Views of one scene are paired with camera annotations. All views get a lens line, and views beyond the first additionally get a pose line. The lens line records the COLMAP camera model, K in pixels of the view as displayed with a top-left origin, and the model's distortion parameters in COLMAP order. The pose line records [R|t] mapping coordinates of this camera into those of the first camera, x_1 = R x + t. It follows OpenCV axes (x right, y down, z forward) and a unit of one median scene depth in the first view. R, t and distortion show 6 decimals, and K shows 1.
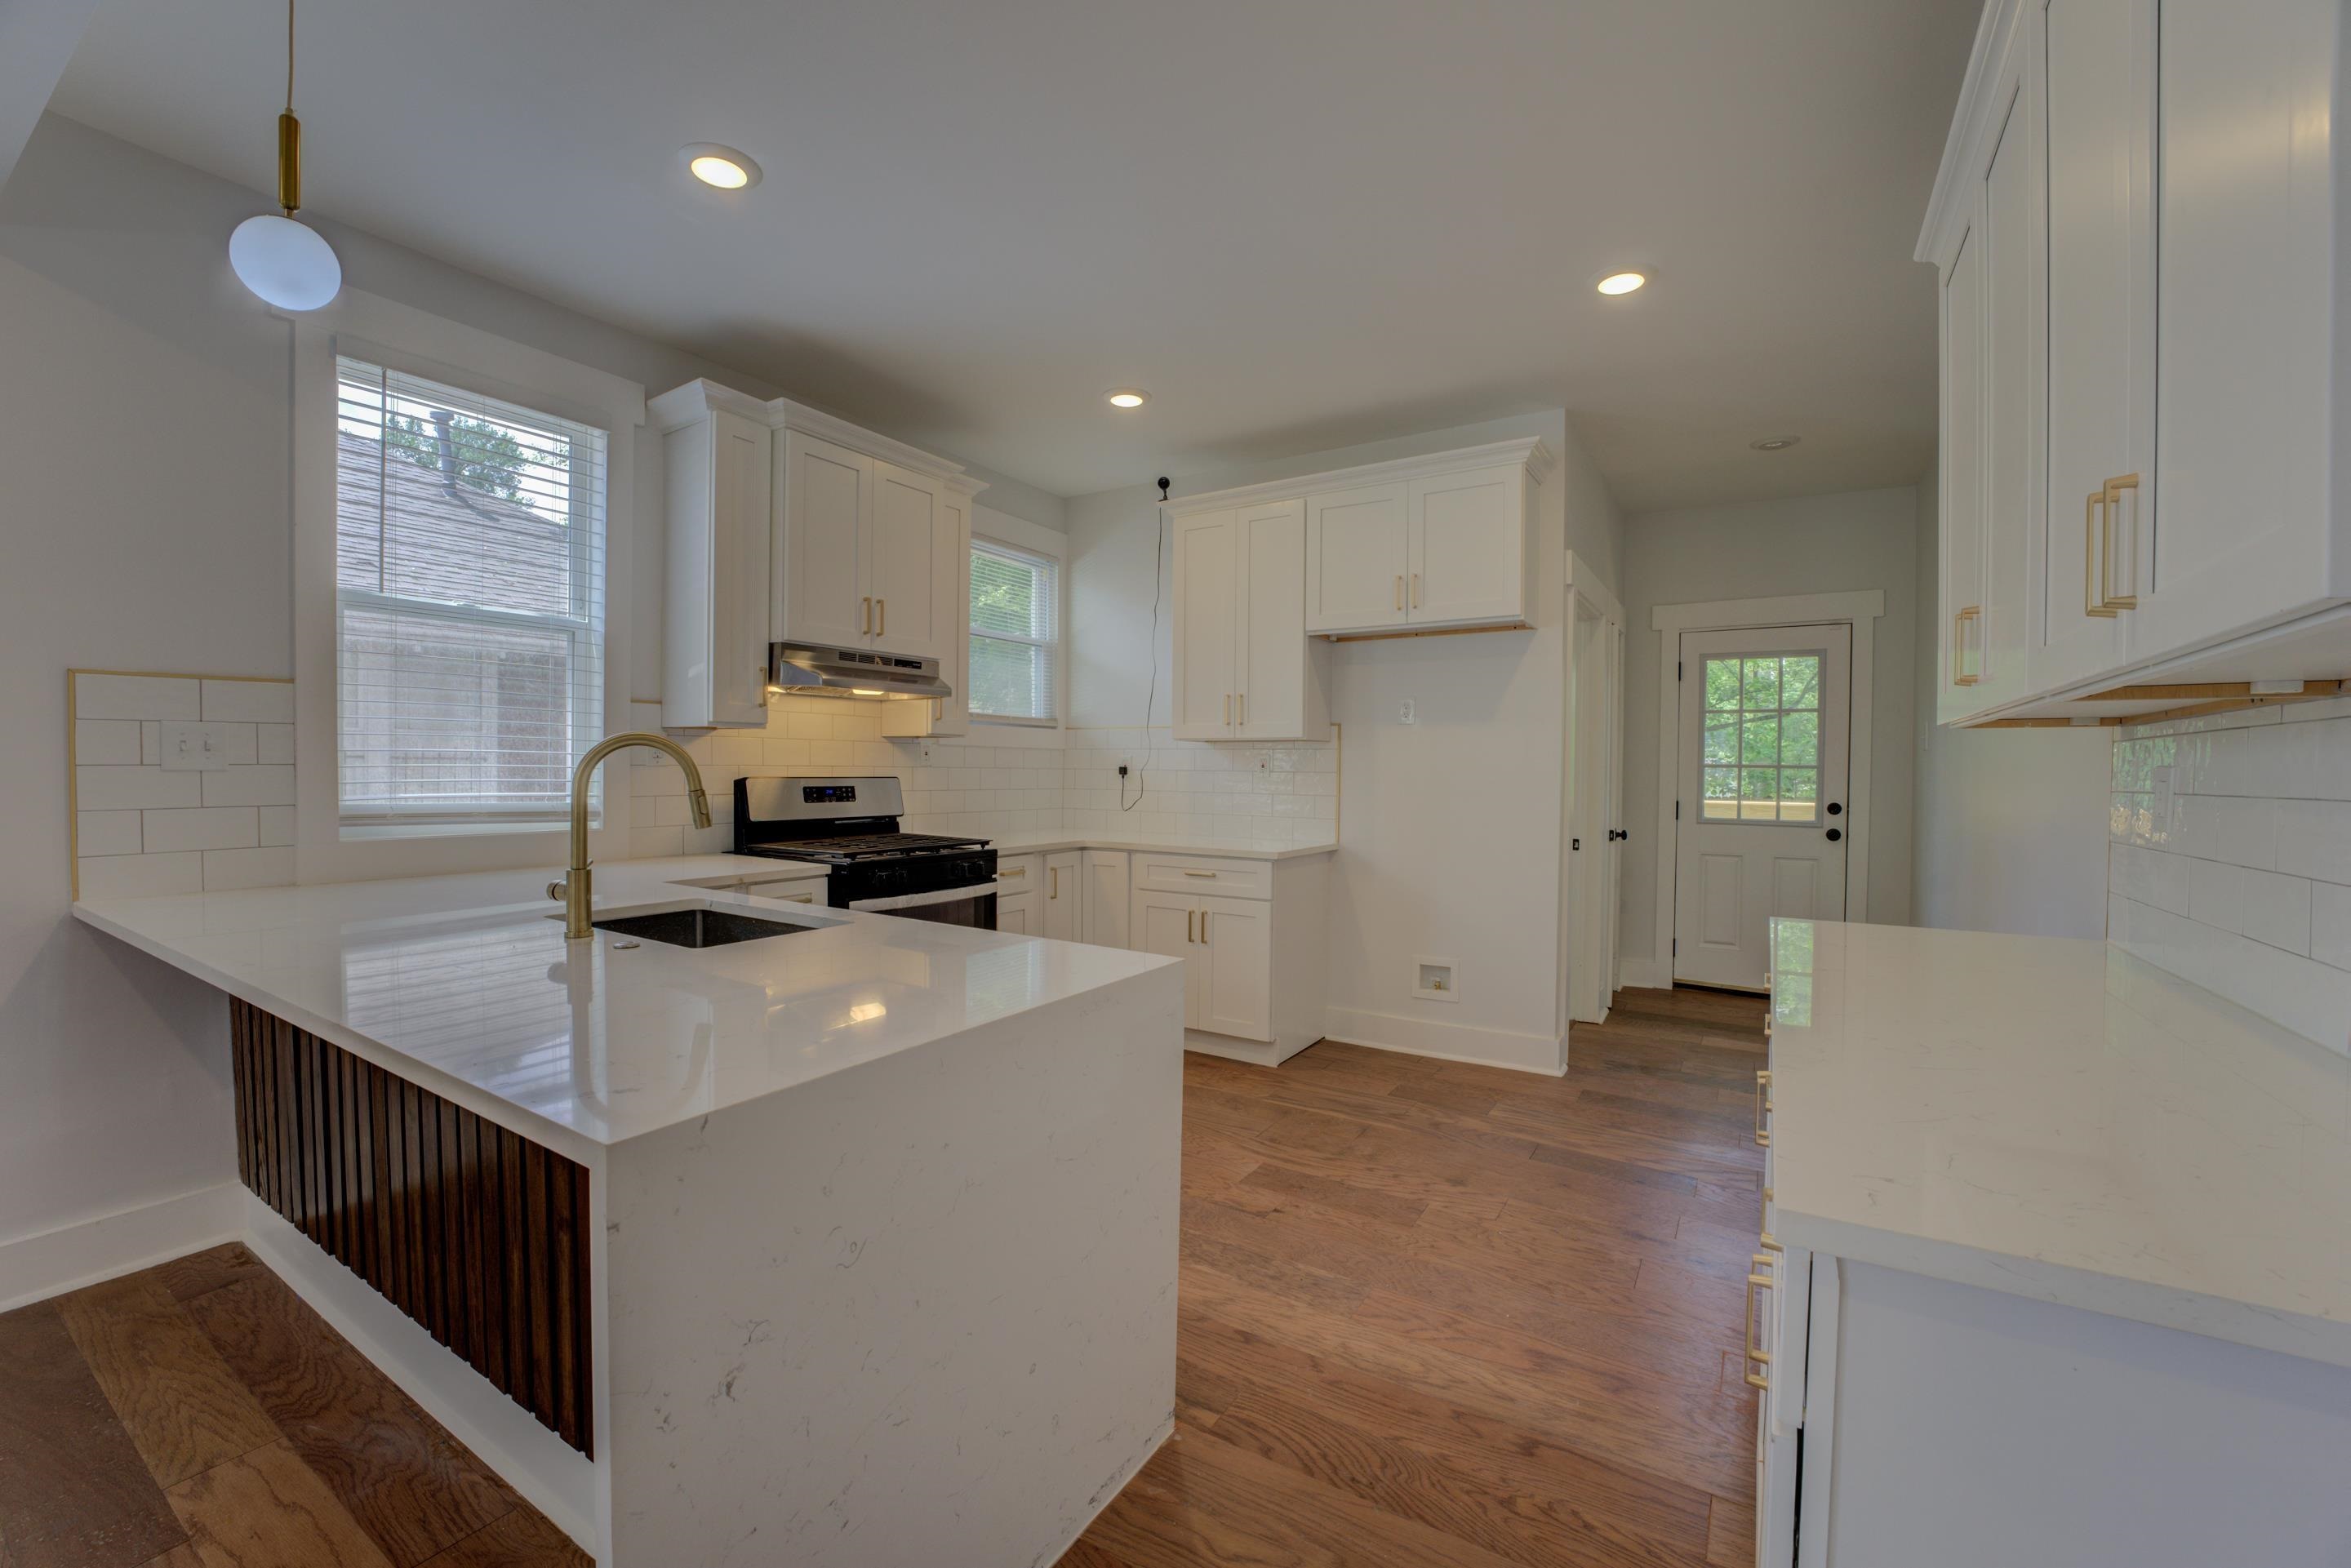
lens RADIAL K [[952.0, 0, 1173.3], [0, 952.0, 786.6], [0, 0, 1]] dist [-0.026731, 0.002748]
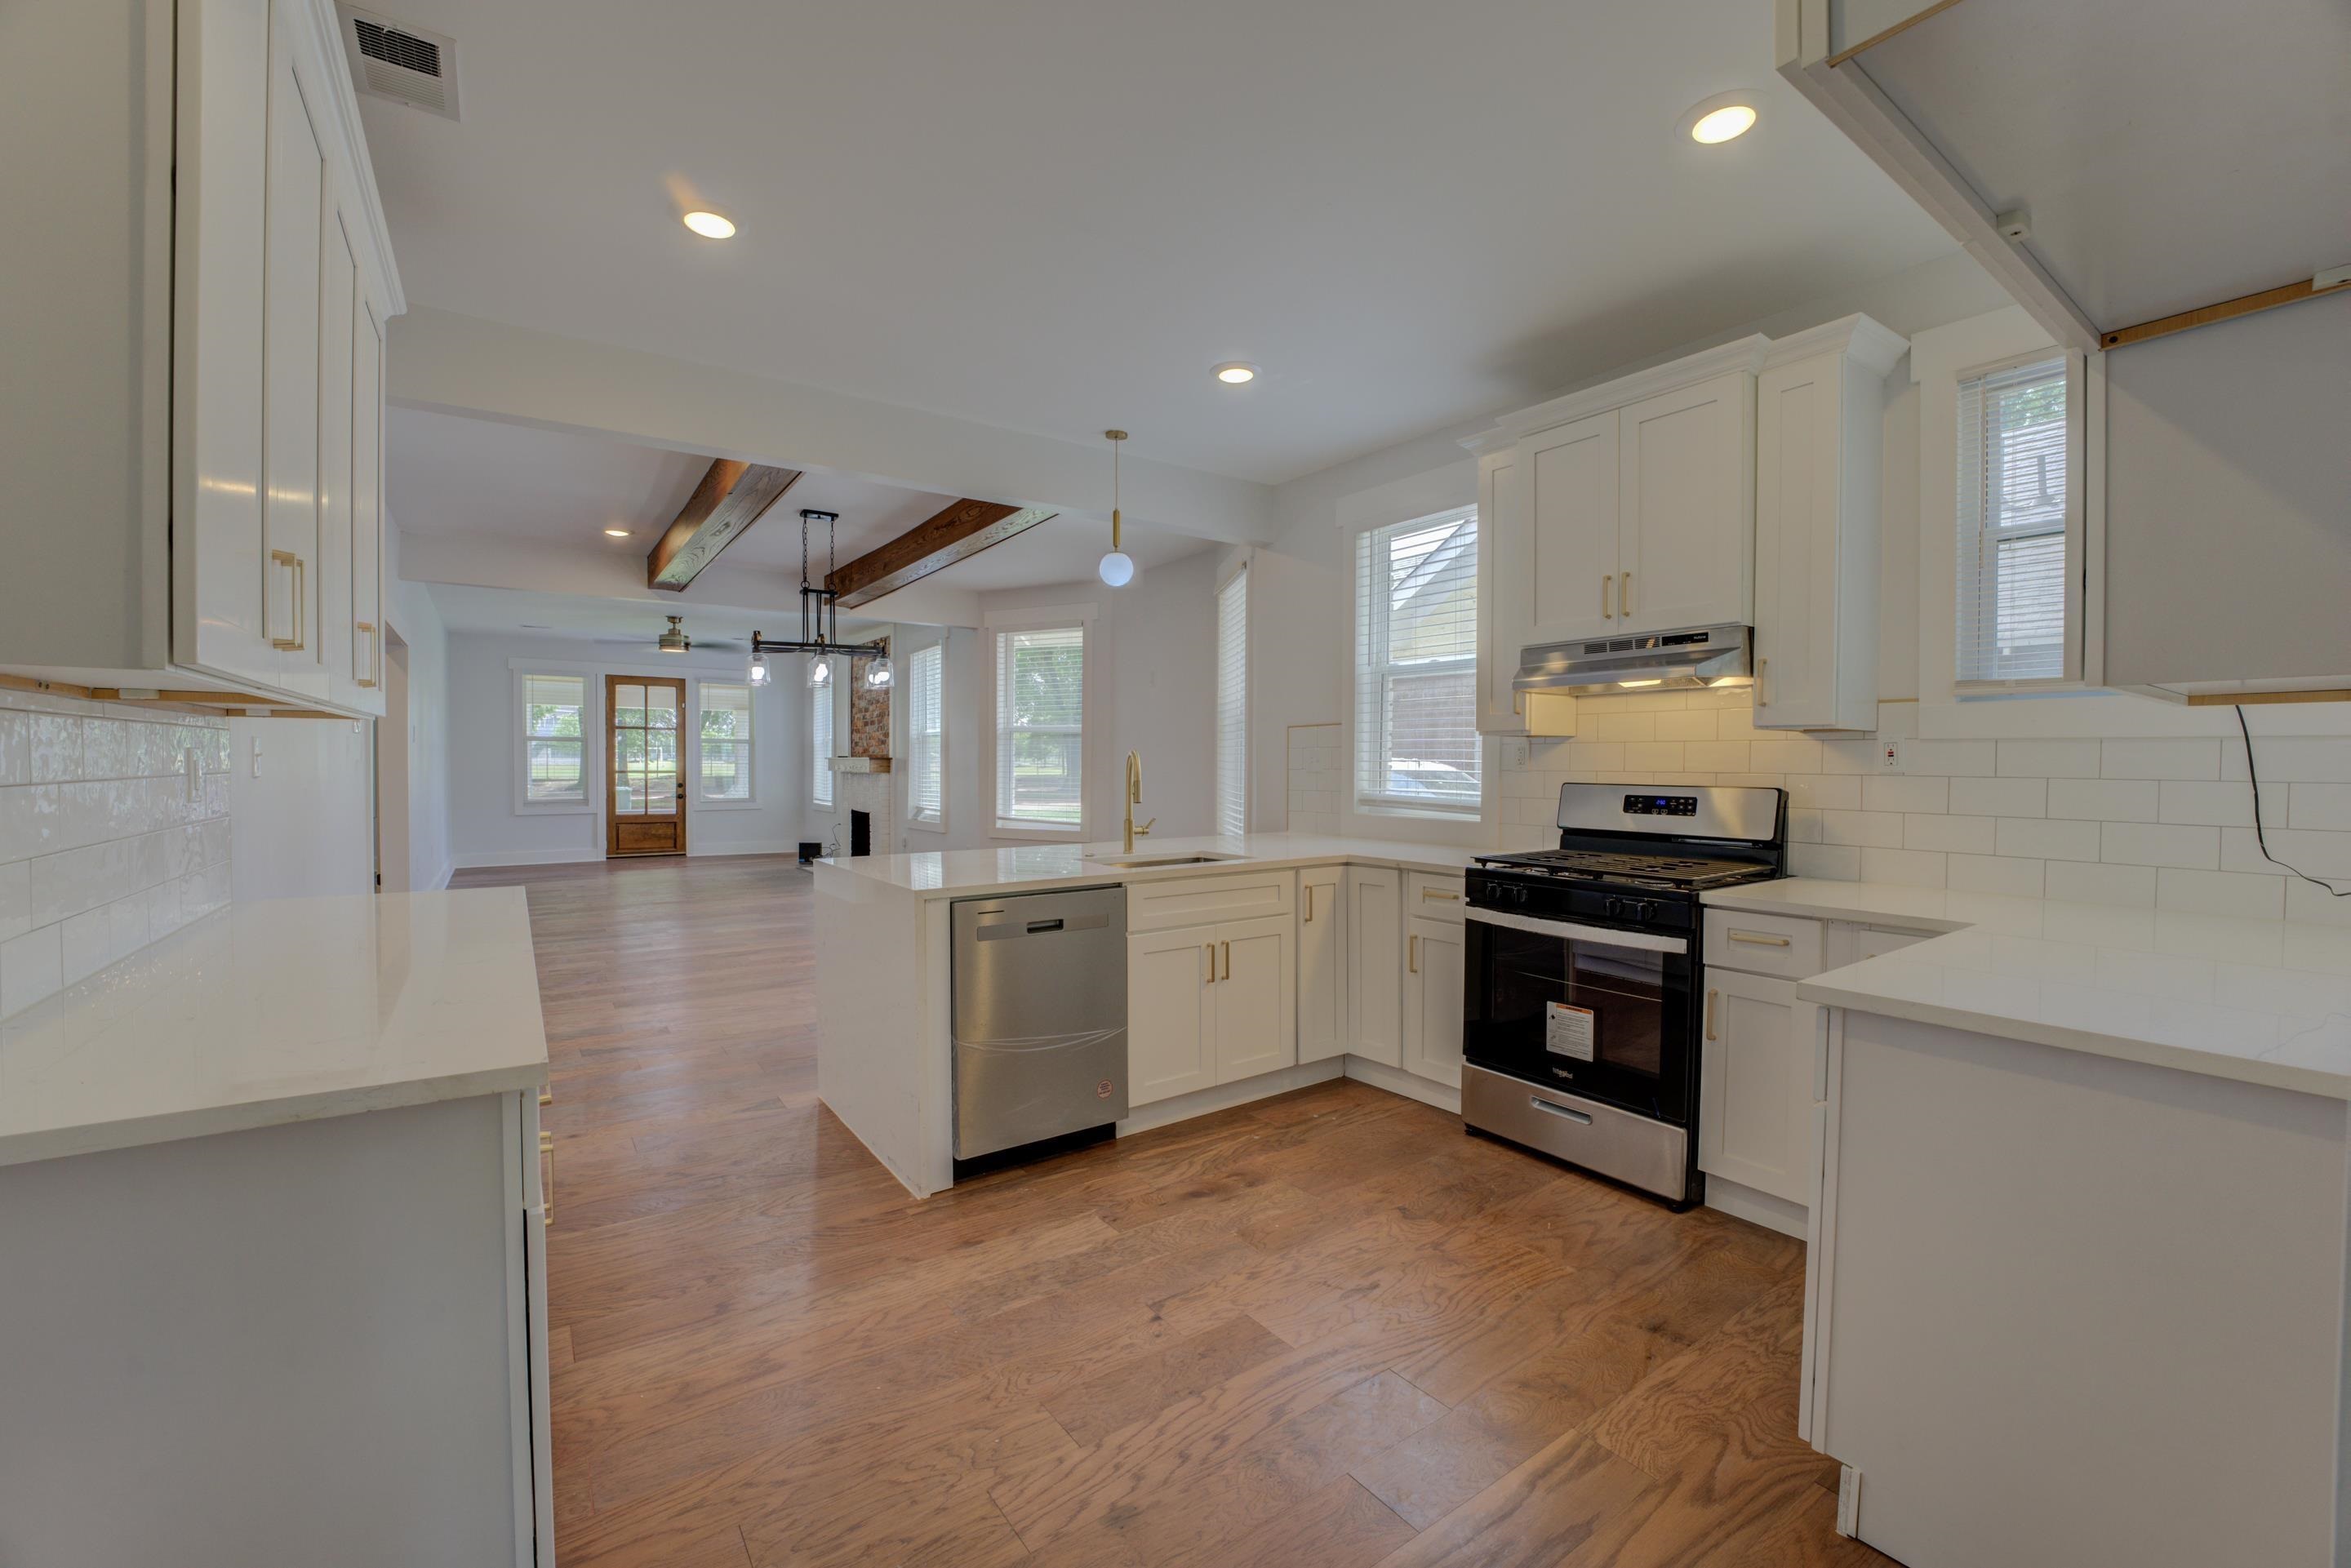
lens RADIAL K [[952.0, 0, 1157.6], [0, 952.0, 781.0], [0, 0, 1]] dist [-0.026731, 0.002748]
pose [[-0.392332, 0.004903, -0.919811, 0.601595], [-0.029466, 0.999406, 0.017896, -0.015721], [0.919352, 0.034125, -0.391954, 0.926771]]
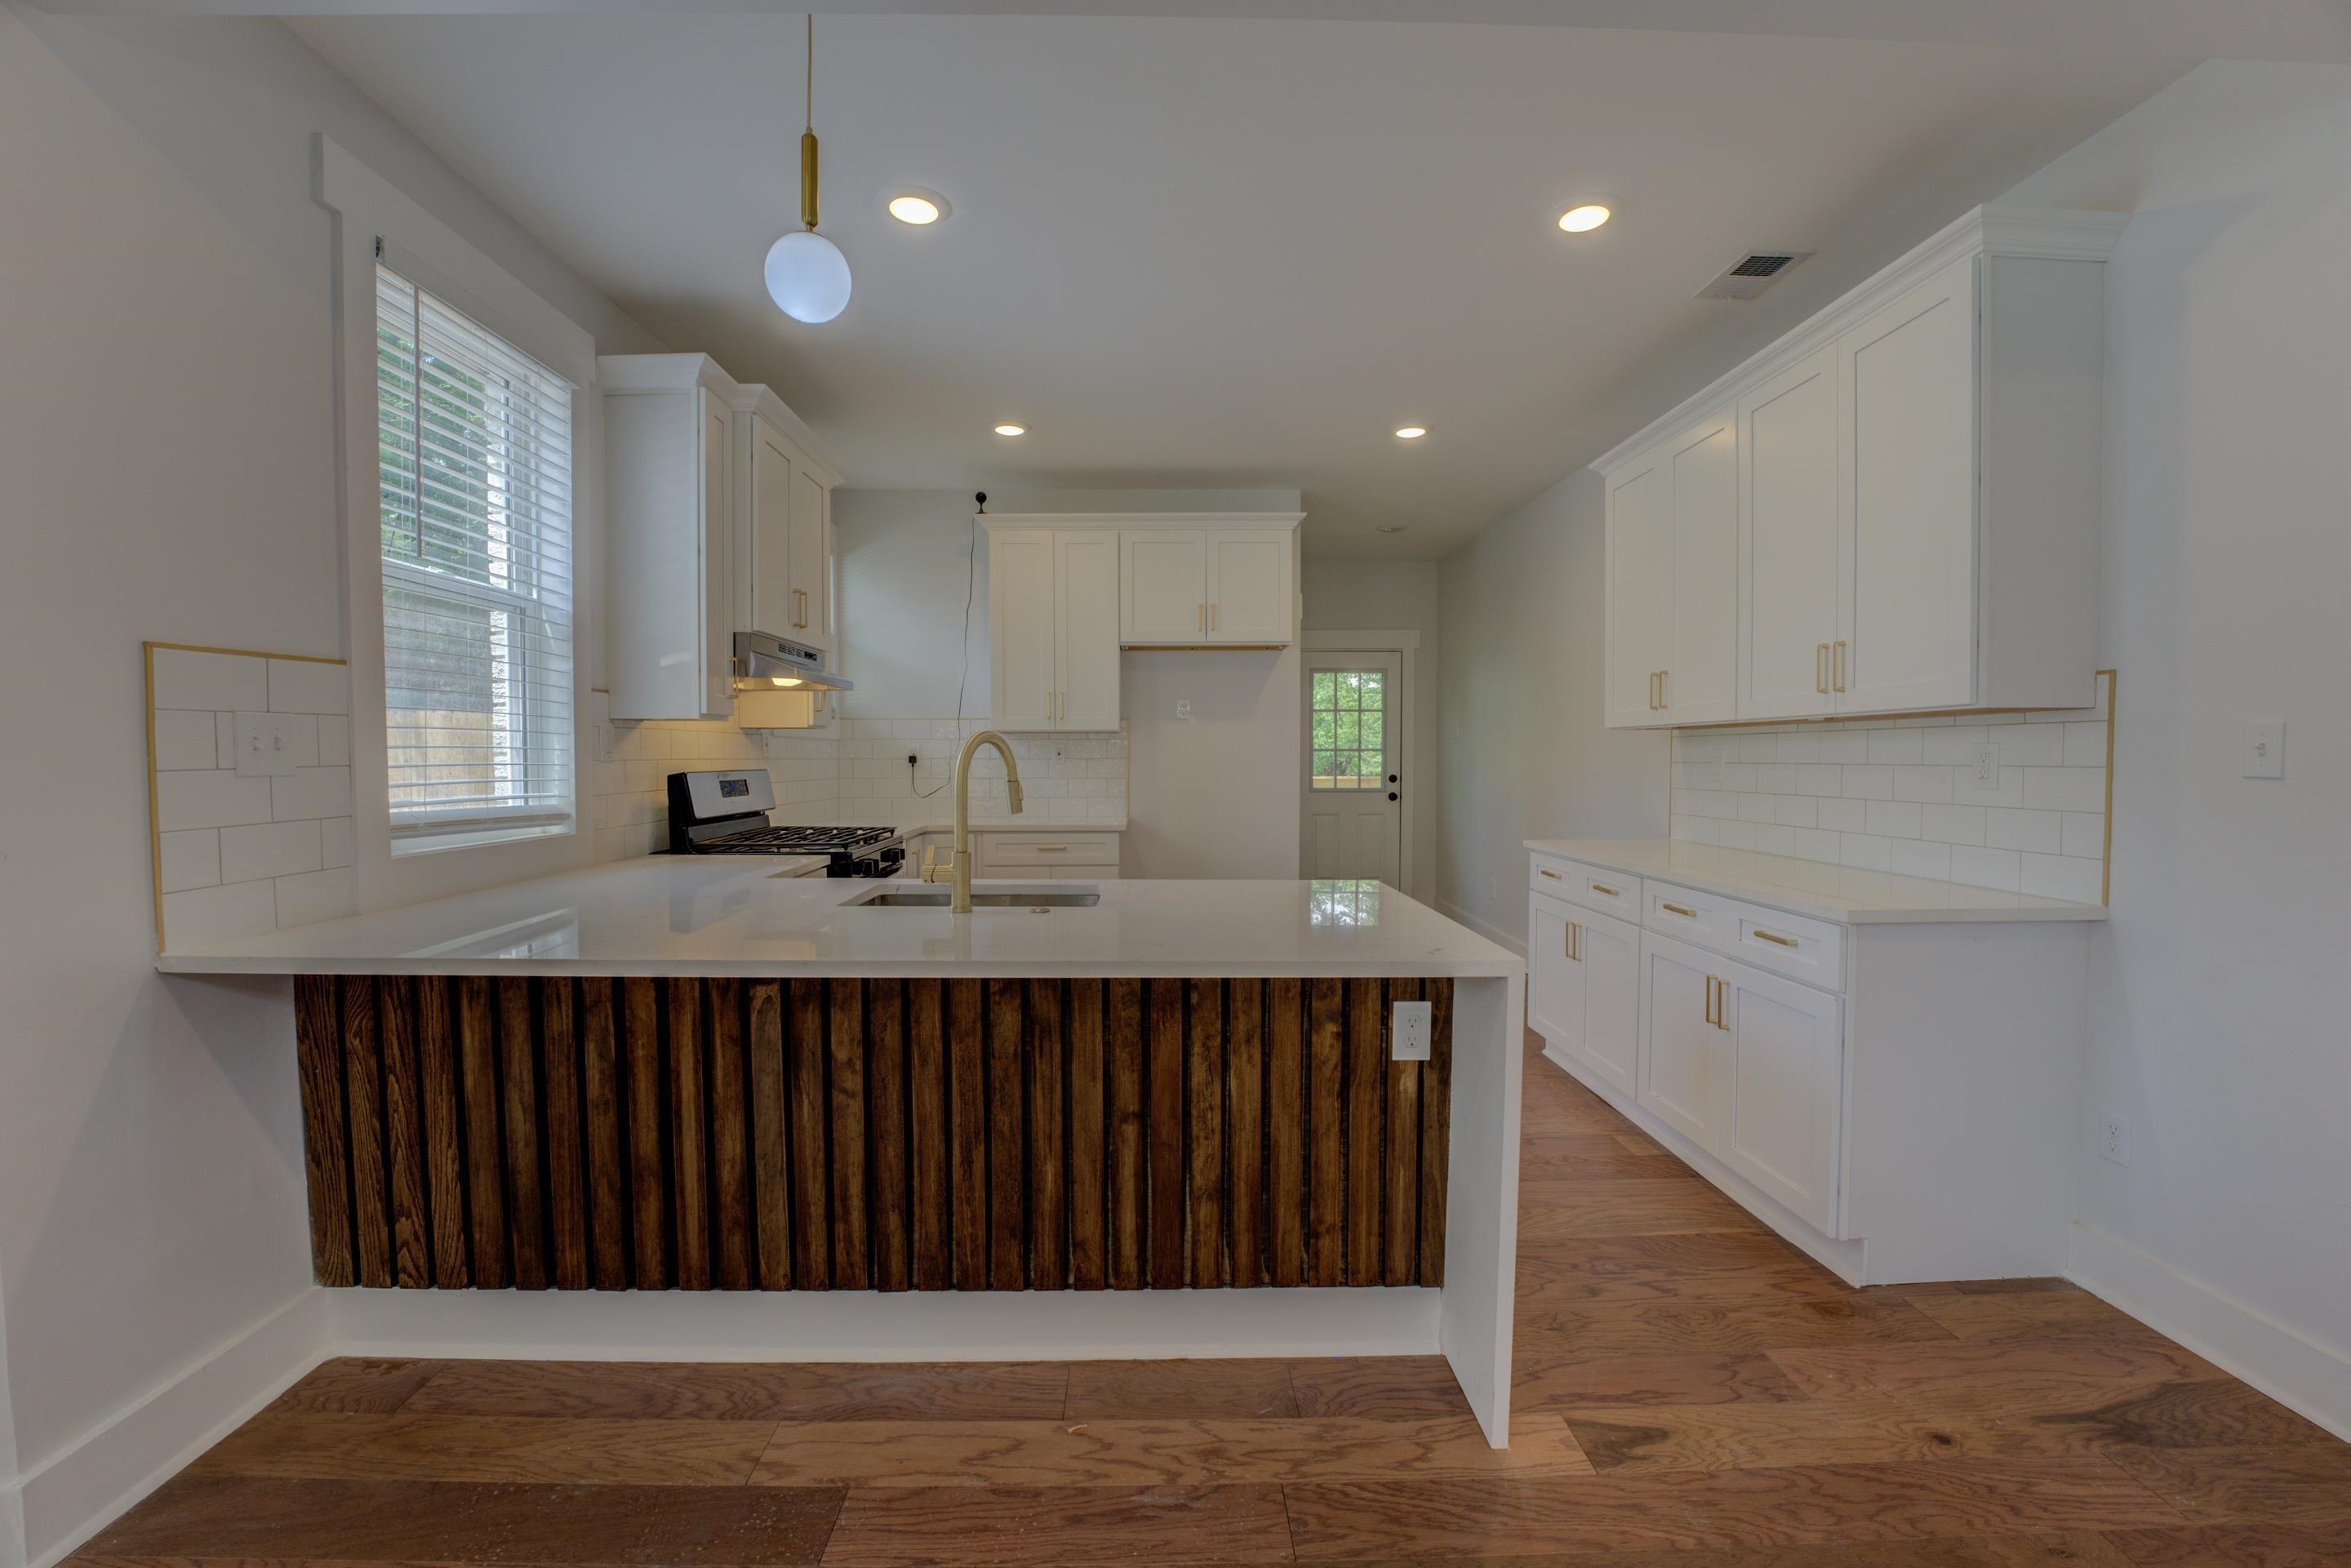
lens RADIAL K [[952.0, 0, 1169.4], [0, 952.0, 788.7], [0, 0, 1]] dist [-0.026731, 0.002748]
pose [[0.833019, -0.031064, 0.552372, -0.531091], [0.021492, 0.999486, 0.023798, -0.004979], [-0.552827, -0.007953, 0.833258, -0.045313]]
